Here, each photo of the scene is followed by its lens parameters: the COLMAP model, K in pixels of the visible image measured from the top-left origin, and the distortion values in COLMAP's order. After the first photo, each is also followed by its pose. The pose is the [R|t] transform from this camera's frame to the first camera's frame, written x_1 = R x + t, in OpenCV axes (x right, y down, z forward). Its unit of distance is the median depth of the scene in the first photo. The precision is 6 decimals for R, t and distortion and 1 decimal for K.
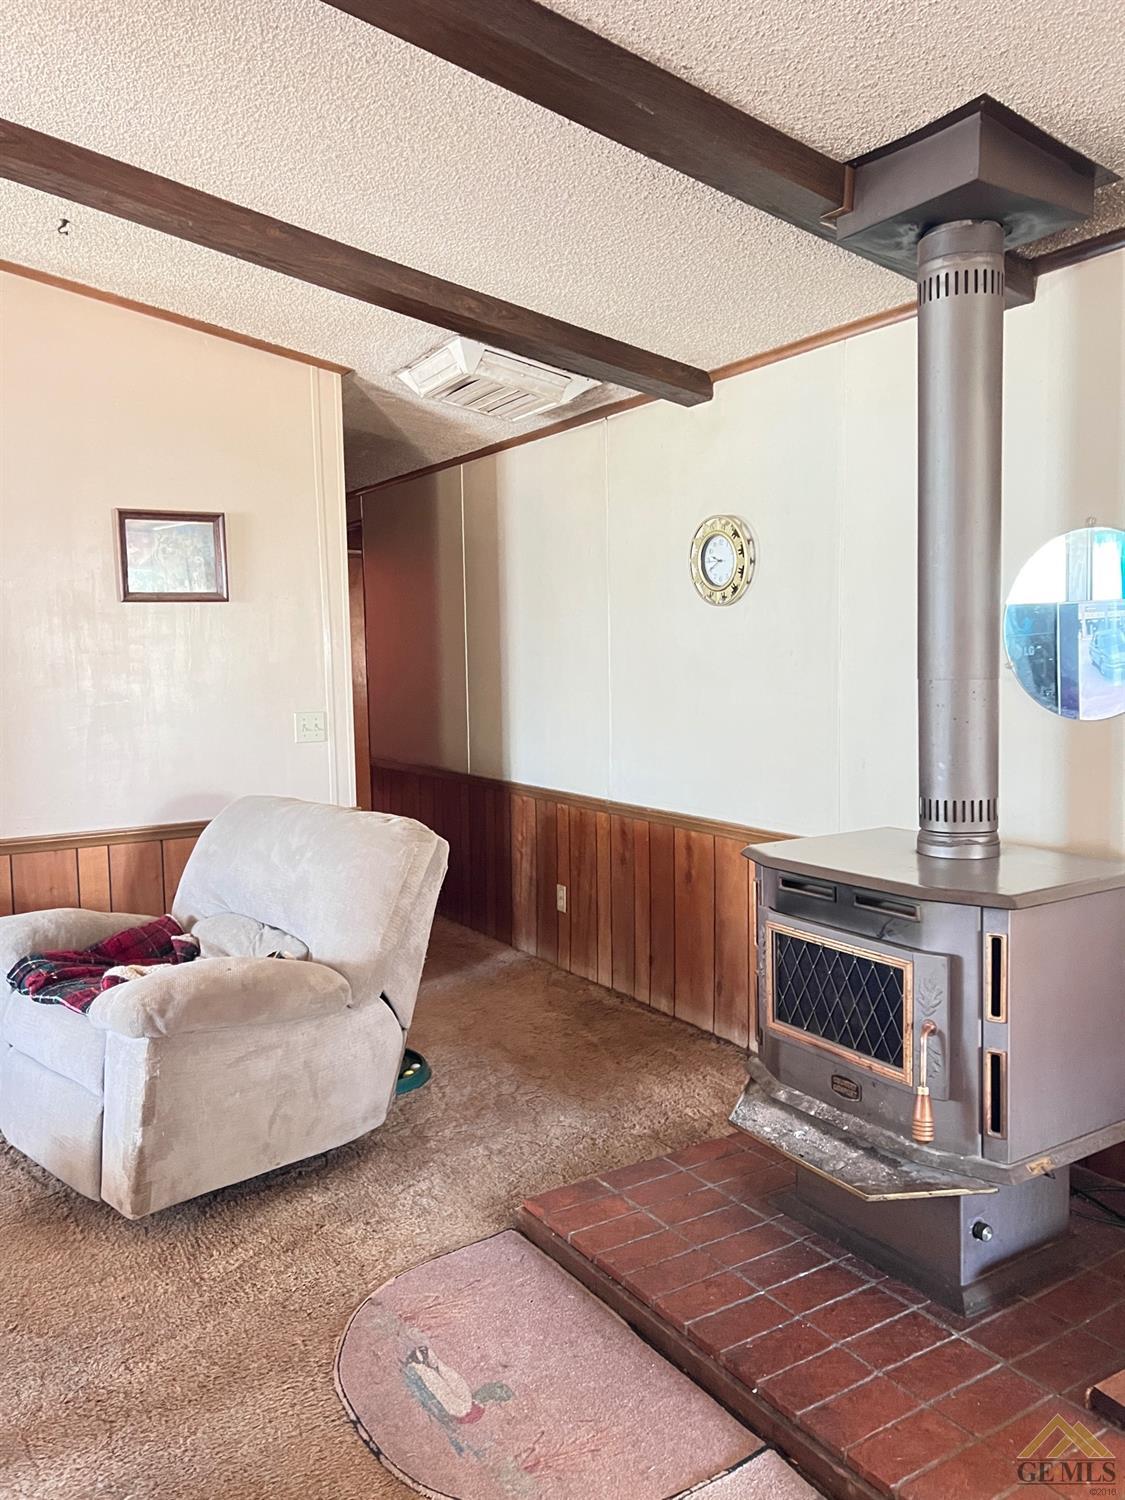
lens RADIAL K [[1111.4, 0, 564.2], [0, 1111.4, 749.5], [0, 0, 1]] dist [0.053739, -0.056272]
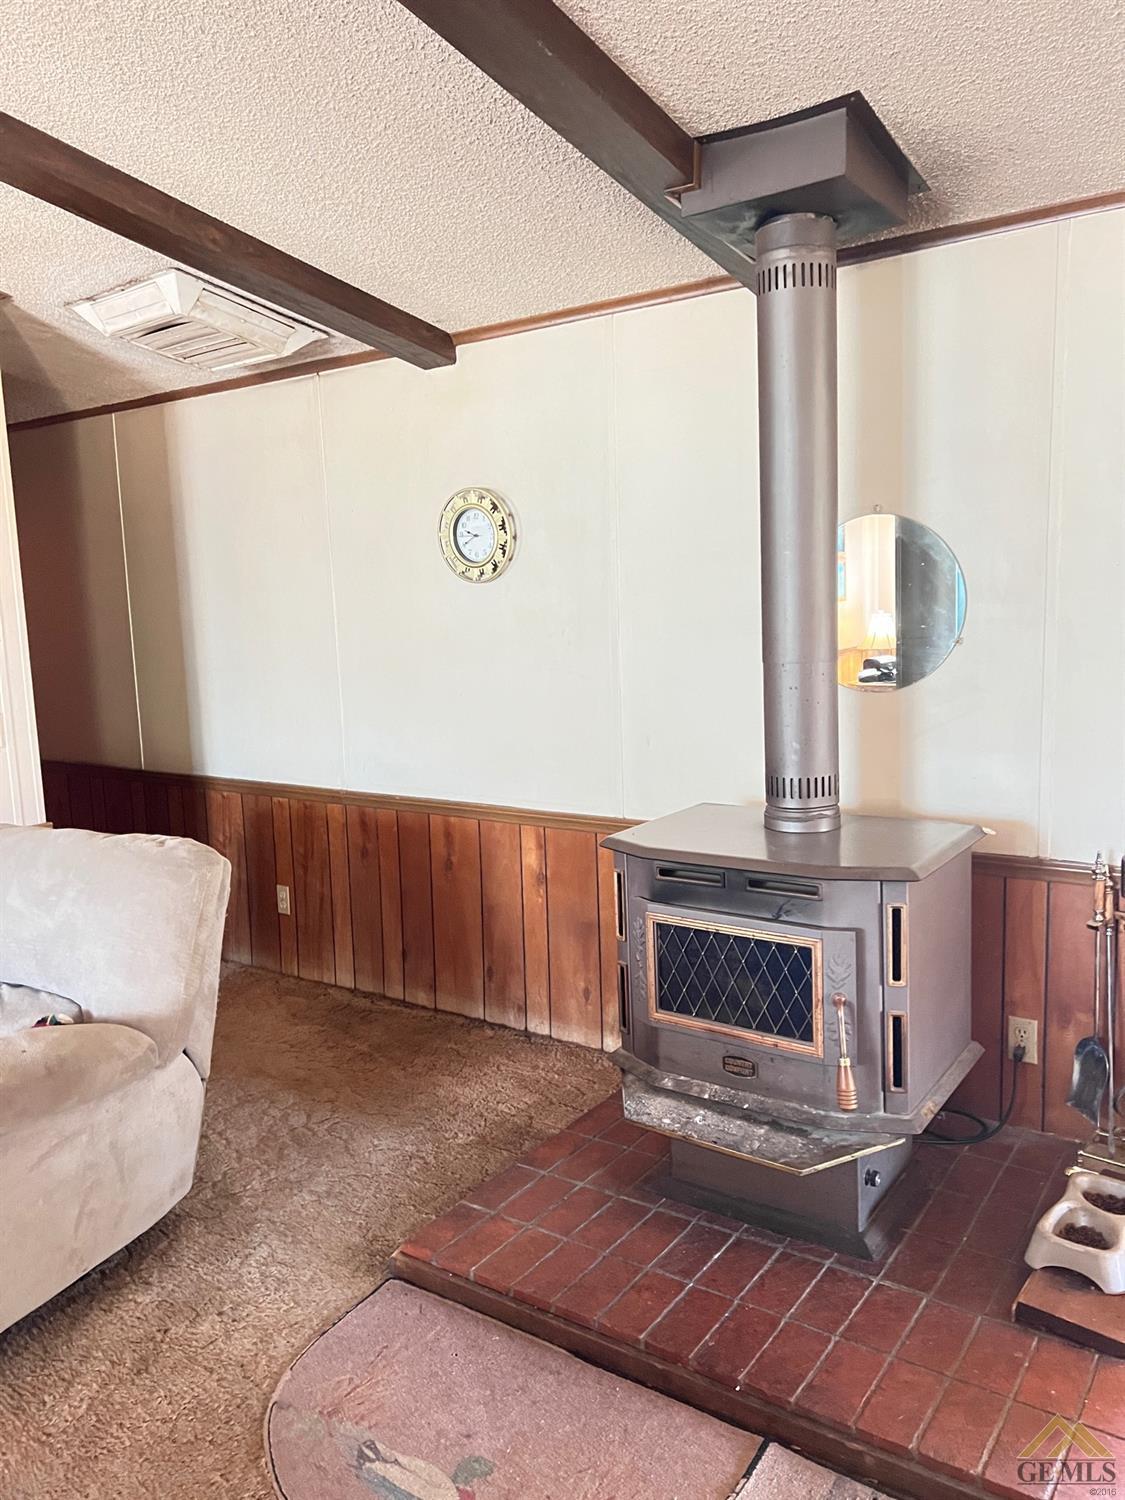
lens RADIAL K [[1111.4, 0, 561.9], [0, 1111.4, 752.4], [0, 0, 1]] dist [0.053739, -0.056272]
pose [[0.922910, -0.067509, 0.379051, -0.238477], [0.052172, 0.997355, 0.050602, -0.039717], [-0.381465, -0.026925, 0.923991, 0.113953]]
